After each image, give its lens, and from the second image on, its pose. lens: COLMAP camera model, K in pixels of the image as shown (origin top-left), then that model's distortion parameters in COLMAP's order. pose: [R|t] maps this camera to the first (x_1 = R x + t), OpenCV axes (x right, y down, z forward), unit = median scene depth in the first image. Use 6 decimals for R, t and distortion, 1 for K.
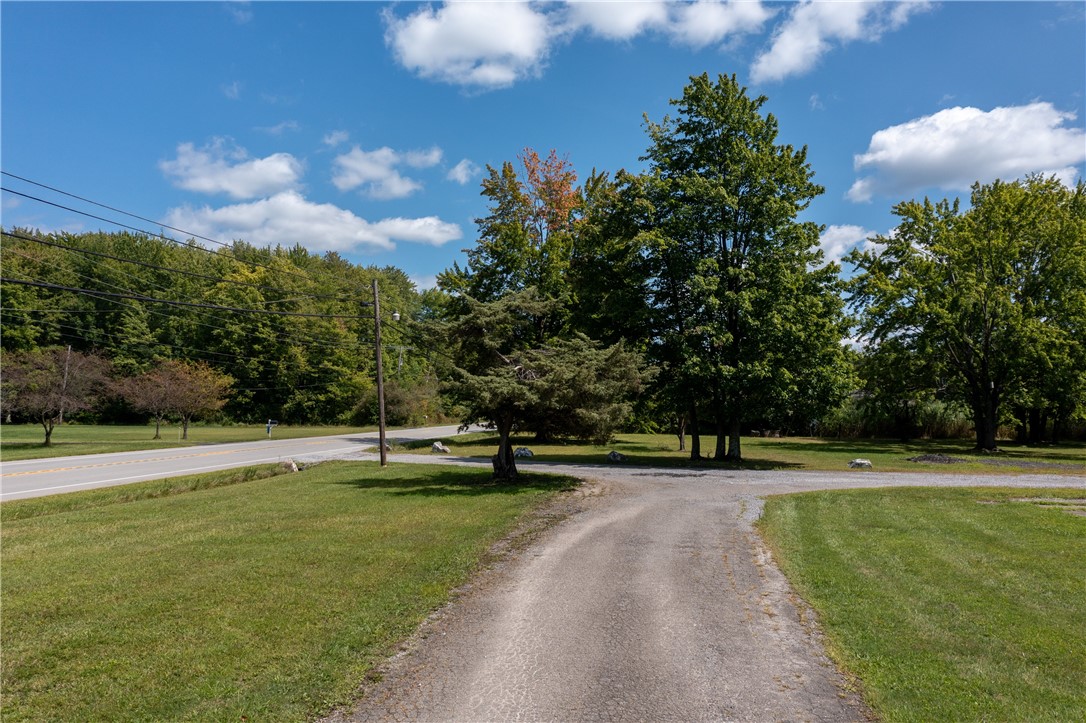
lens RADIAL K [[868.0, 0, 542.2], [0, 868.0, 365.7], [0, 0, 1]] dist [0.000344, 0.013951]
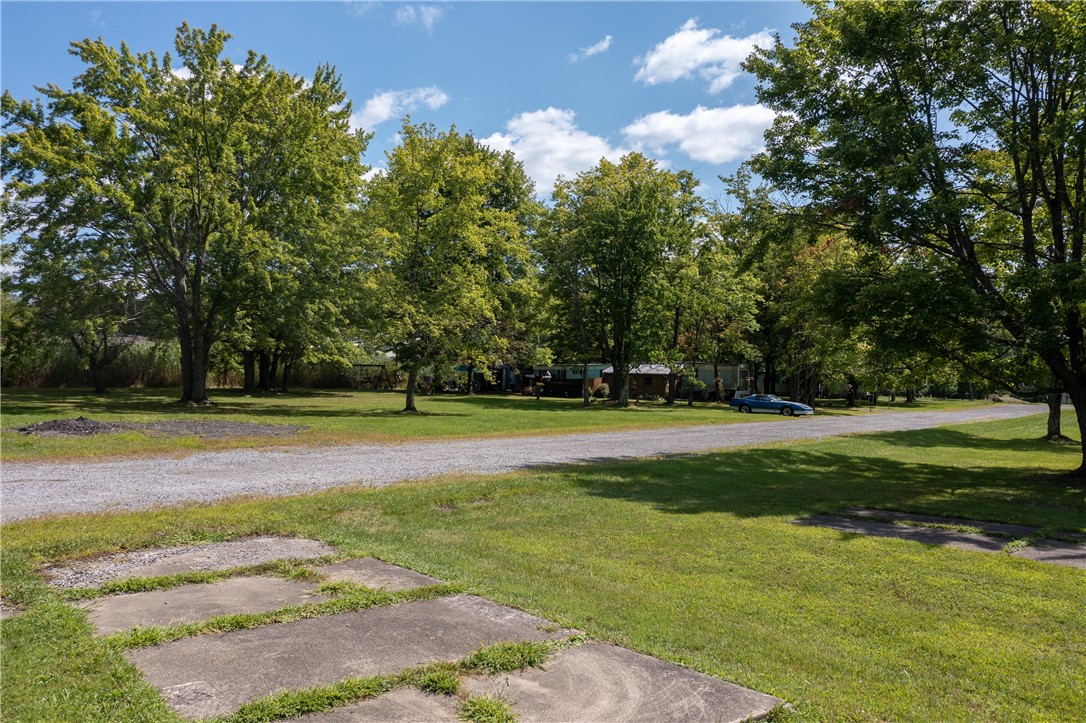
lens RADIAL K [[868.0, 0, 542.2], [0, 868.0, 365.7], [0, 0, 1]] dist [0.000344, 0.013951]
pose [[0.697993, 0.003494, 0.716096, 0.179045], [-0.046999, 0.998056, 0.040941, 0.020206], [-0.714560, -0.062232, 0.696801, 0.262717]]
